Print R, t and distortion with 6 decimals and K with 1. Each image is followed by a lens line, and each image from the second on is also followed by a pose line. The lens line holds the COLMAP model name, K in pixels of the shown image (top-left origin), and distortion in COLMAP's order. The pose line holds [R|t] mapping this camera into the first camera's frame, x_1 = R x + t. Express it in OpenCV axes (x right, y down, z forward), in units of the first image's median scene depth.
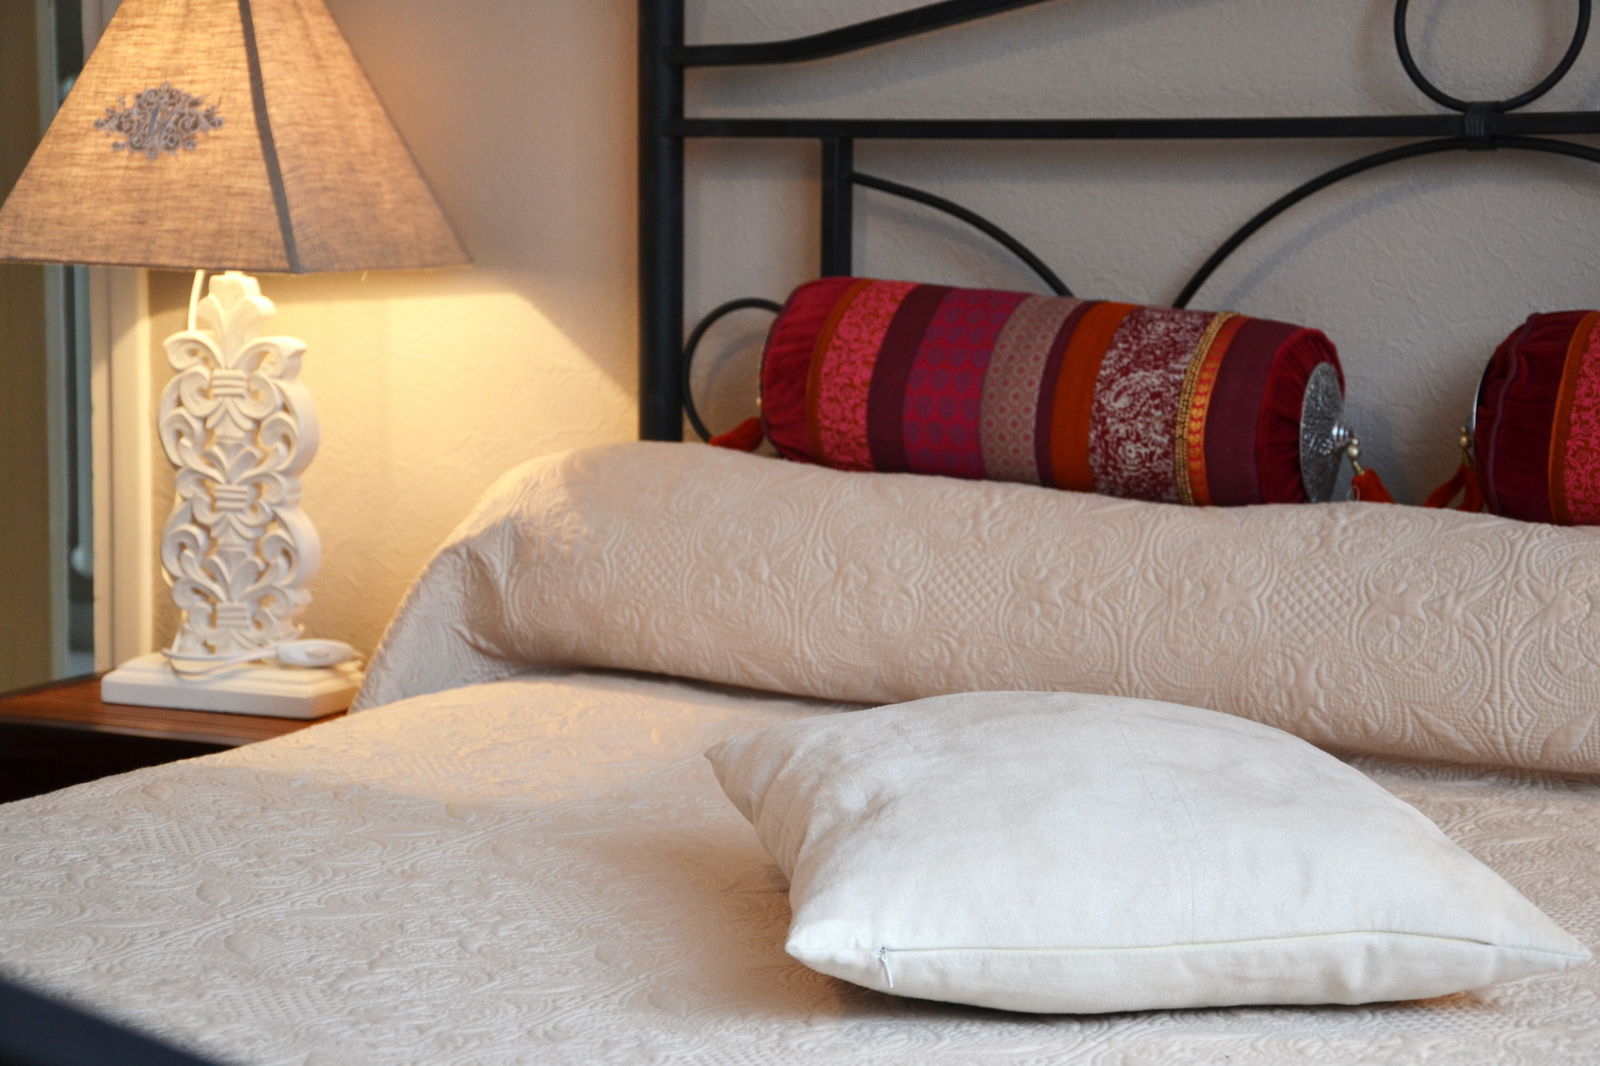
lens RADIAL K [[3411.9, 0, 799.6], [0, 3411.9, 534.9], [0, 0, 1]] dist [0.397555, 0.000000]
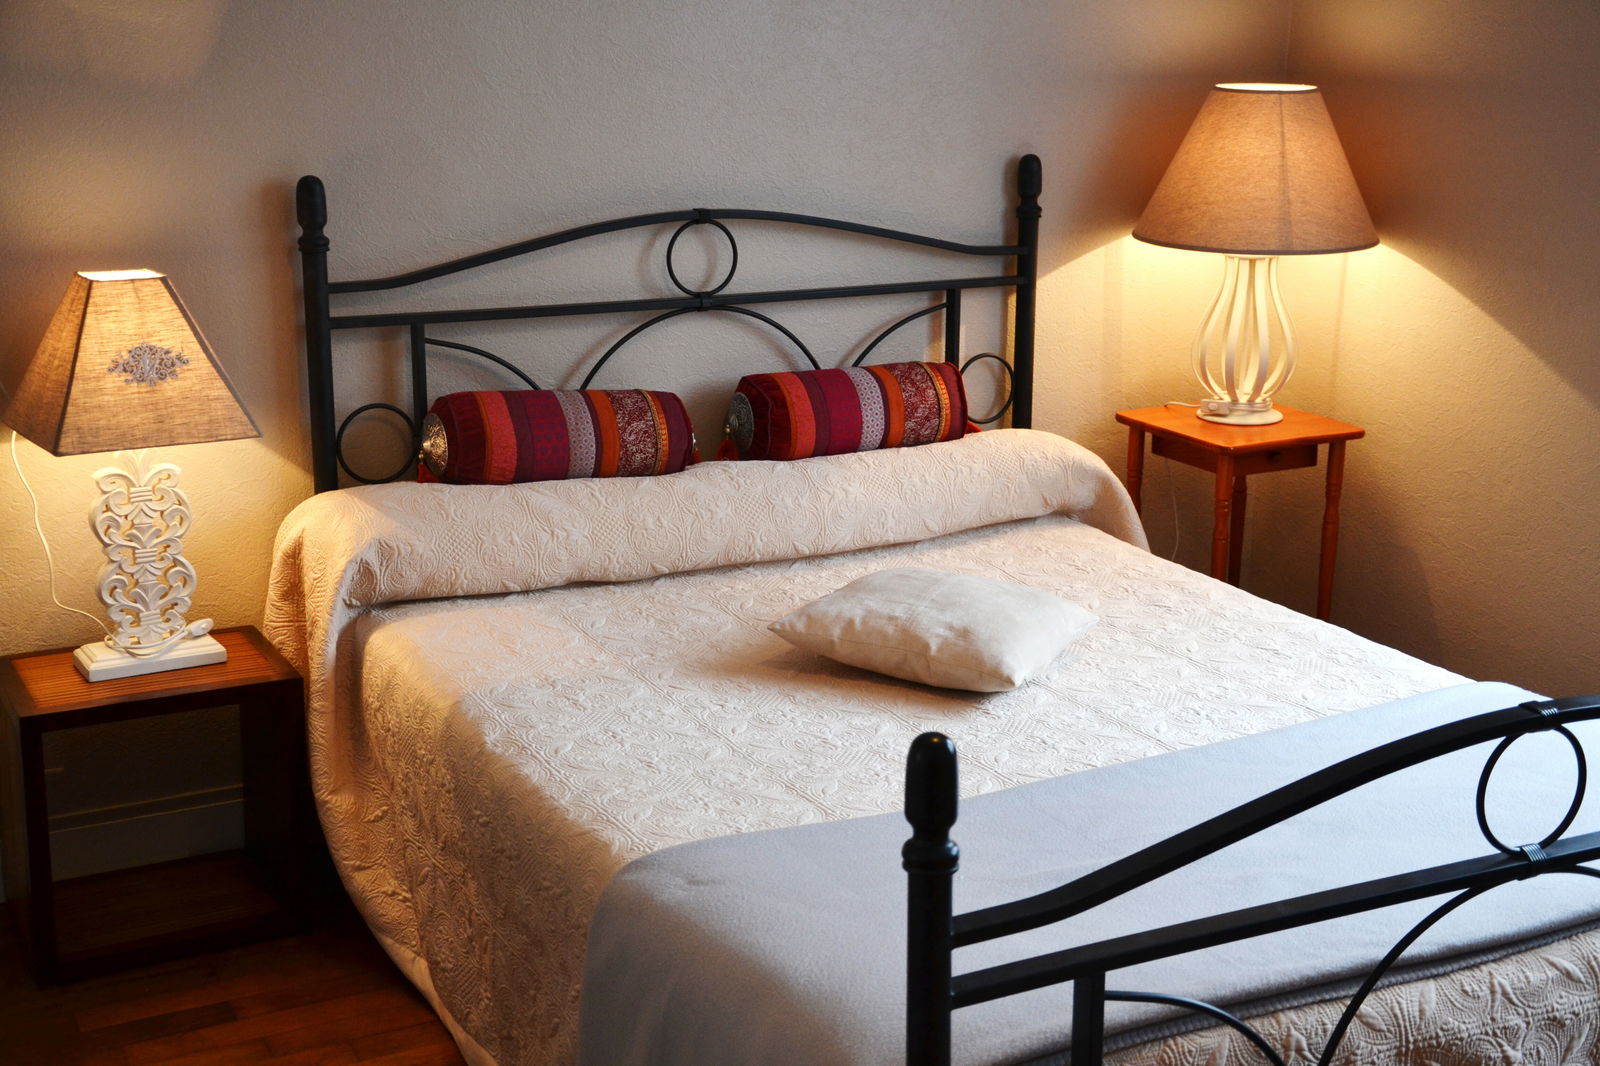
lens RADIAL K [[2223.5, 0, 800.1], [0, 2223.5, 531.8], [0, 0, 1]] dist [0.015442, 0.000000]
pose [[0.538099, -0.211697, 0.815864, -0.970108], [0.077031, 0.976247, 0.202507, -0.243163], [-0.839354, -0.046122, 0.541625, 0.079841]]
